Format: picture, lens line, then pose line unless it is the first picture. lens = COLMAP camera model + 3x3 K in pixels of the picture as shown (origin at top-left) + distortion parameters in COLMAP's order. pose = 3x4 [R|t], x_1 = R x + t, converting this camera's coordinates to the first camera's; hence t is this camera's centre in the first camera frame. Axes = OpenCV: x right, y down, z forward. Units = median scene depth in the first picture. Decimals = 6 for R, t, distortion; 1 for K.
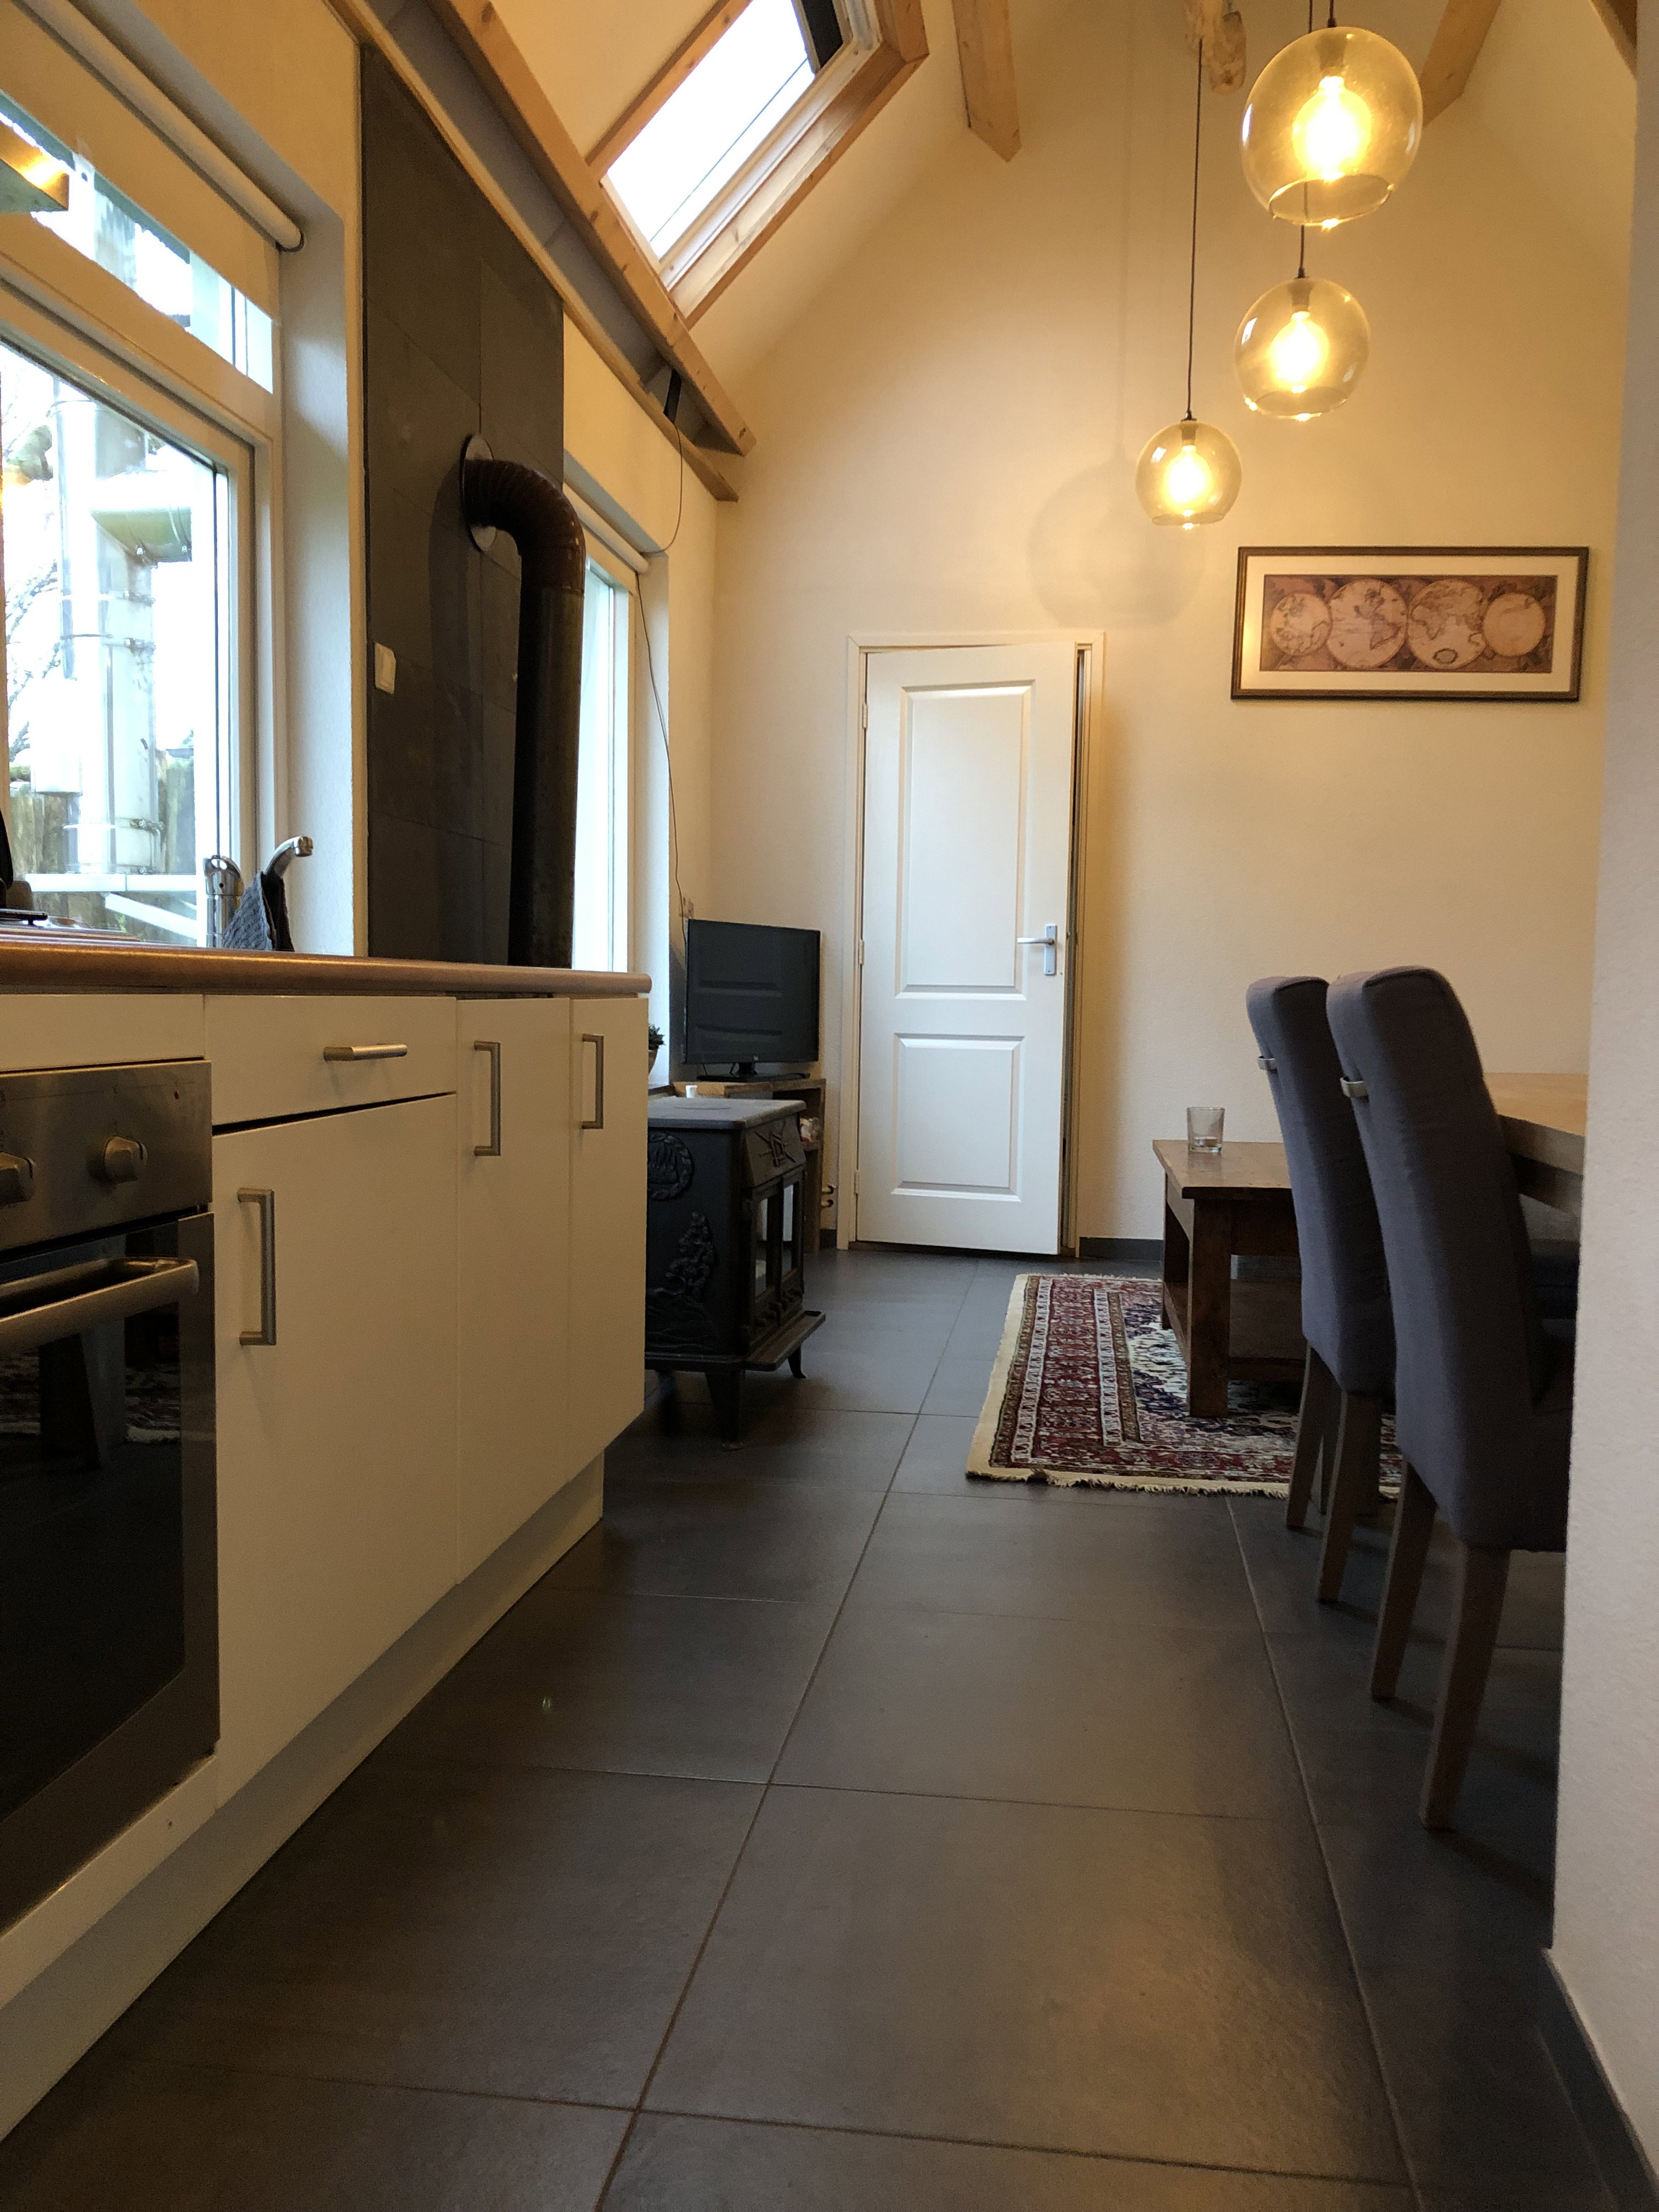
lens RADIAL K [[1813.8, 0, 825.7], [0, 1813.8, 1110.0], [0, 0, 1]] dist [-0.008300, -0.034904]
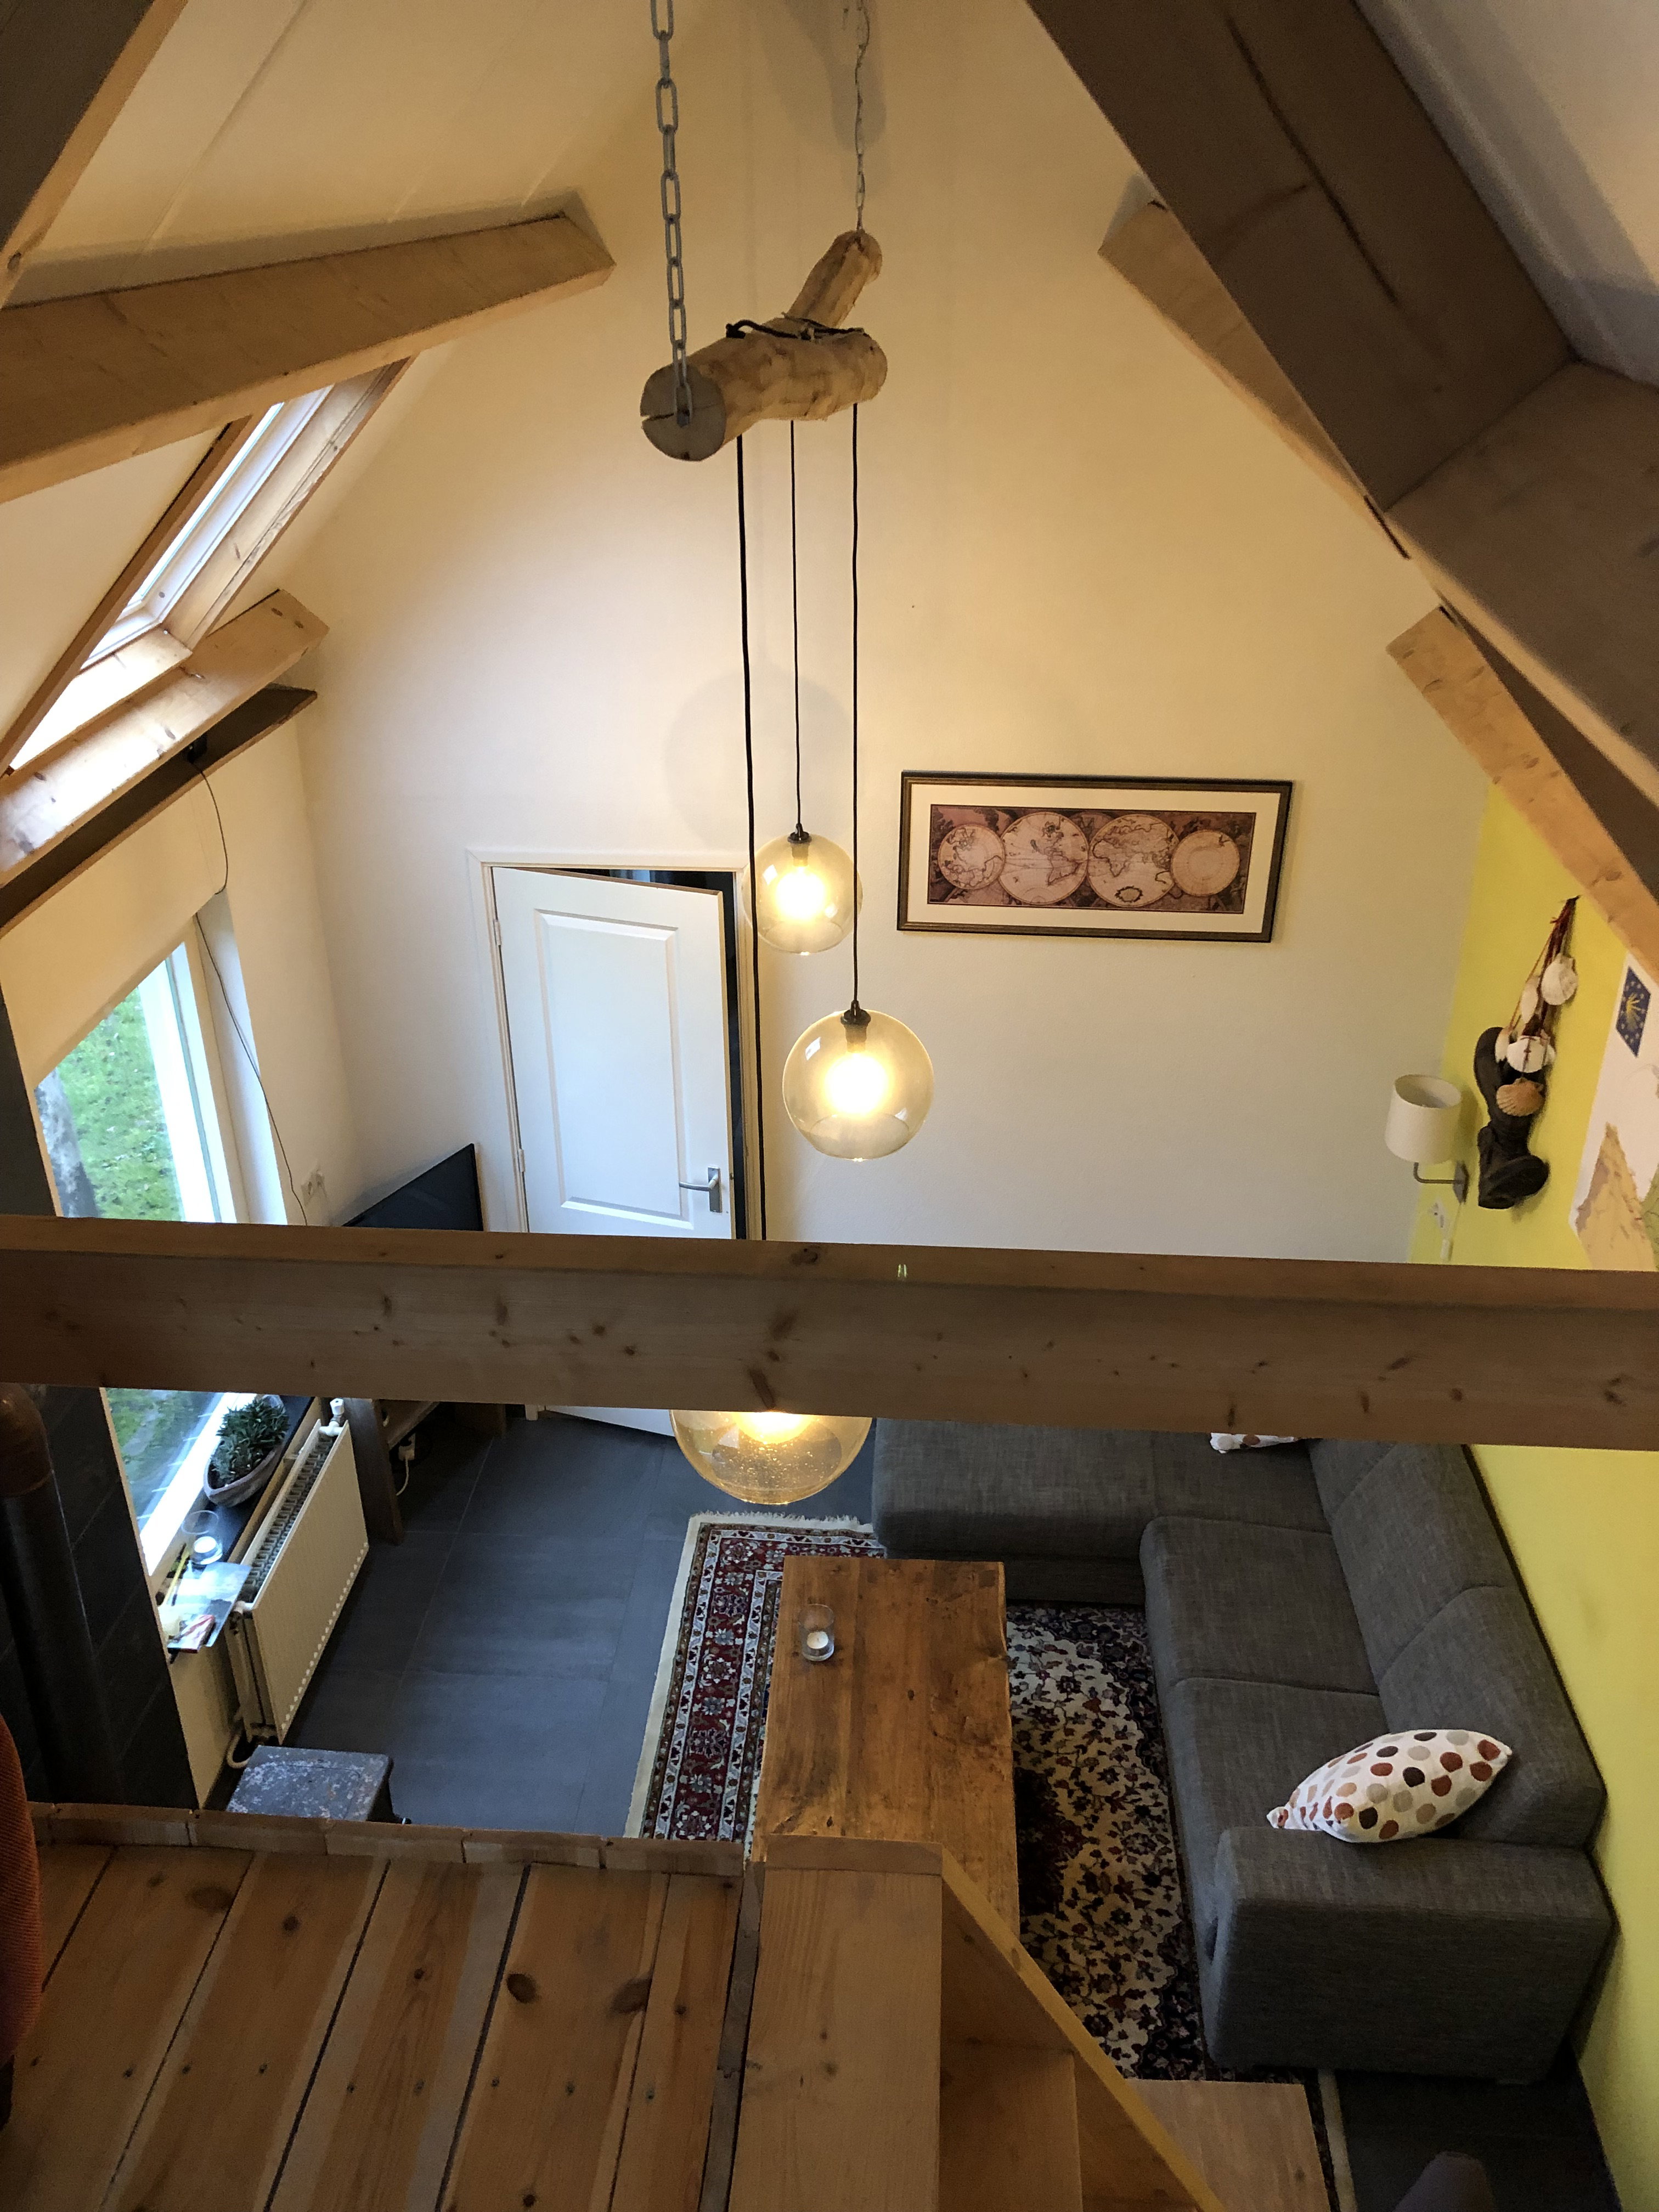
lens RADIAL K [[1813.8, 0, 829.6], [0, 1813.8, 1101.1], [0, 0, 1]] dist [-0.008300, -0.034904]
pose [[0.997011, -0.056832, 0.052337, 0.141042], [0.030532, 0.912104, 0.408821, -0.530128], [-0.070971, -0.406001, 0.911113, 0.147663]]
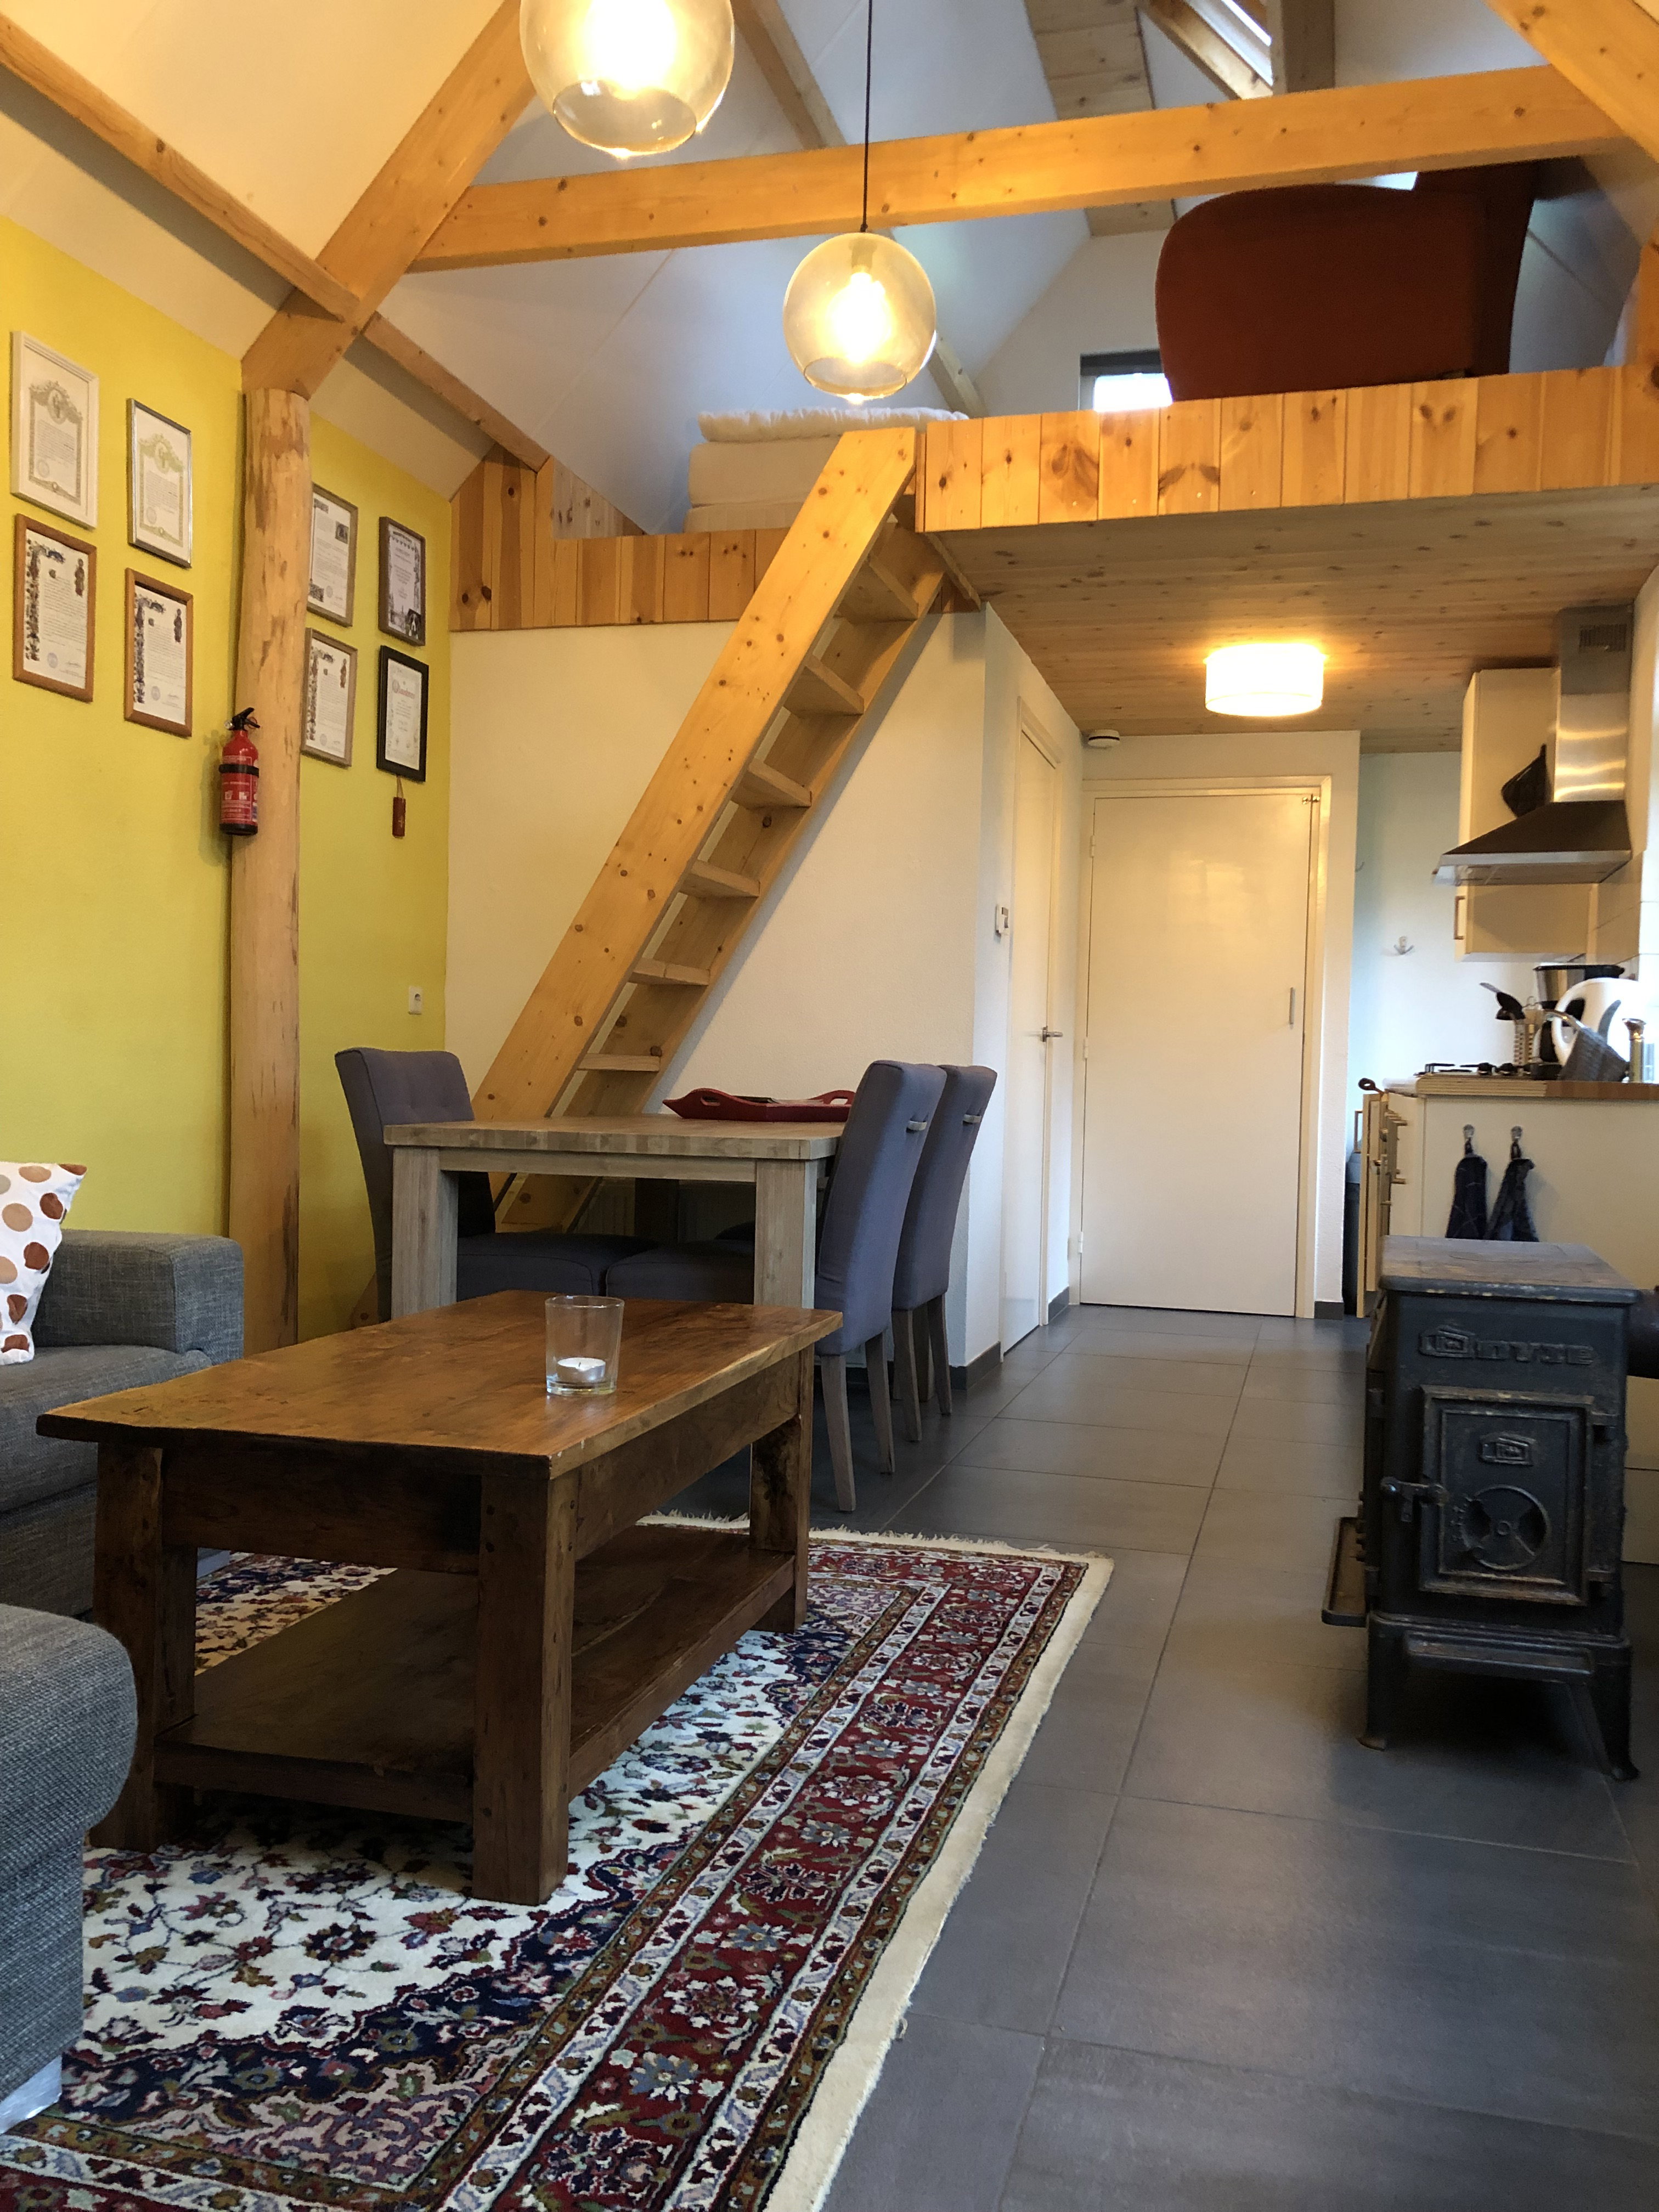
lens RADIAL K [[1813.8, 0, 826.0], [0, 1813.8, 1107.5], [0, 0, 1]] dist [-0.008300, -0.034904]
pose [[-0.991533, -0.029670, 0.126417, 0.066402], [-0.019328, 0.996423, 0.082268, -0.072060], [-0.128405, 0.079129, -0.988560, 1.134687]]
